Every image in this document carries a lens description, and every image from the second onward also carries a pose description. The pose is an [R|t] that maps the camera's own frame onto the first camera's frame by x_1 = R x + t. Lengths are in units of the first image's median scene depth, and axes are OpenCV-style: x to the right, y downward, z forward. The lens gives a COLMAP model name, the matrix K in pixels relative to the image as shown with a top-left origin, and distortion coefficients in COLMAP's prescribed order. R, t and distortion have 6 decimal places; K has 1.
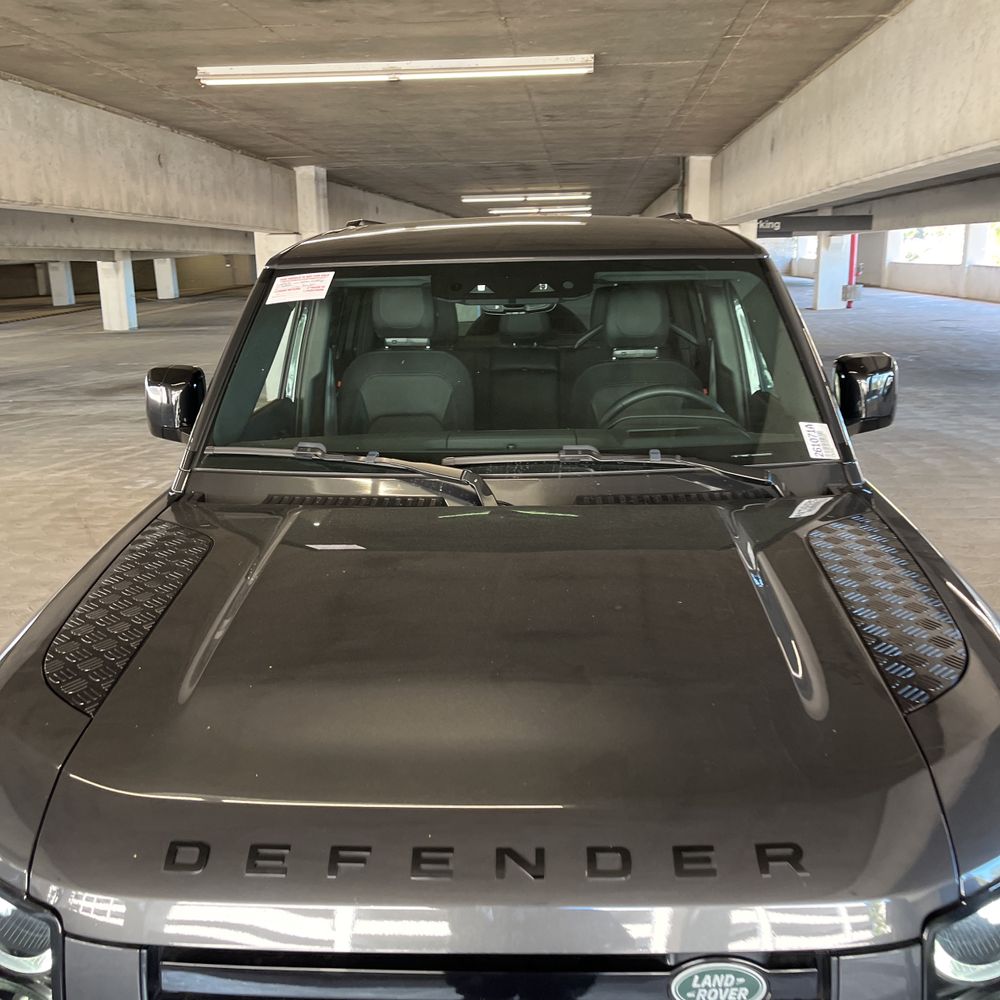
lens RADIAL K [[1011.4, 0, 500.9], [0, 1011.4, 505.0], [0, 0, 1]] dist [0.019561, 0.000000]
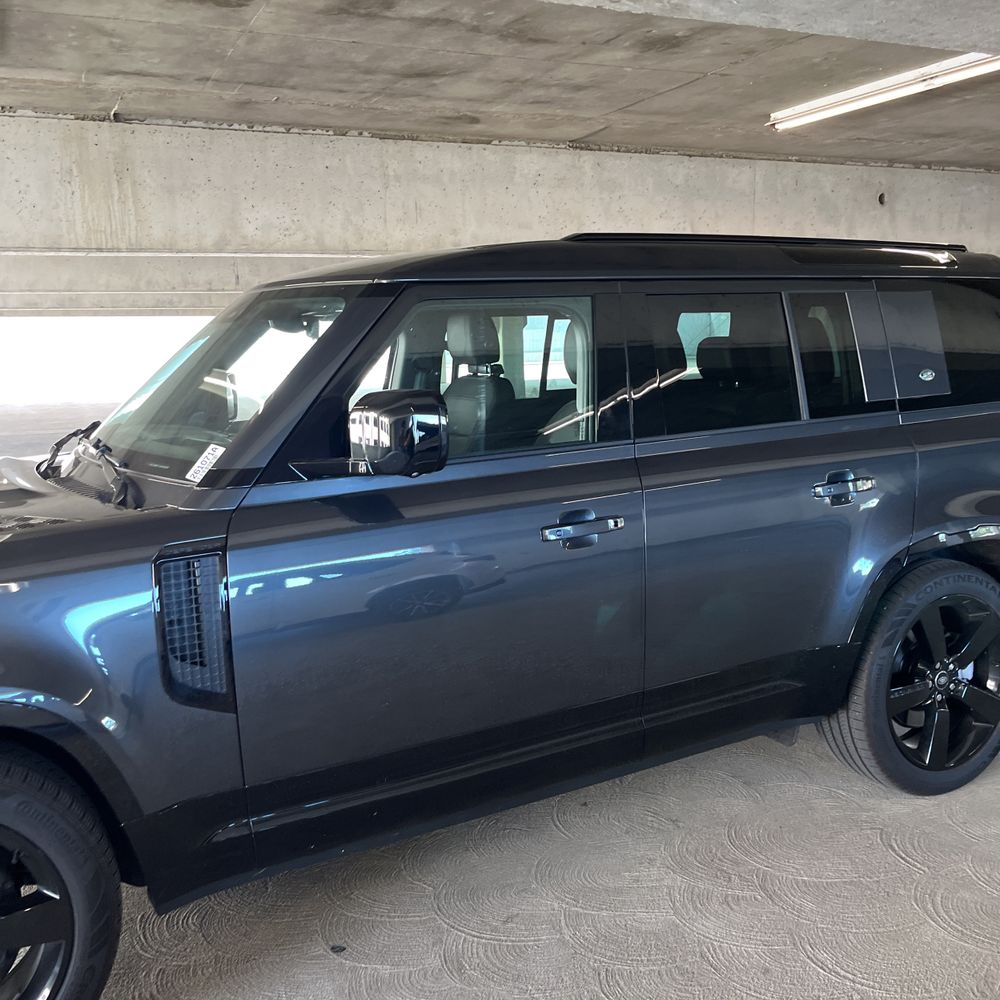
lens RADIAL K [[1011.4, 0, 495.1], [0, 1011.4, 494.7], [0, 0, 1]] dist [0.019561, 0.000000]
pose [[0.494016, 0.144723, -0.857323, 0.455961], [-0.189316, 0.980296, 0.056392, -0.050116], [0.848591, 0.134447, 0.511680, 0.256742]]
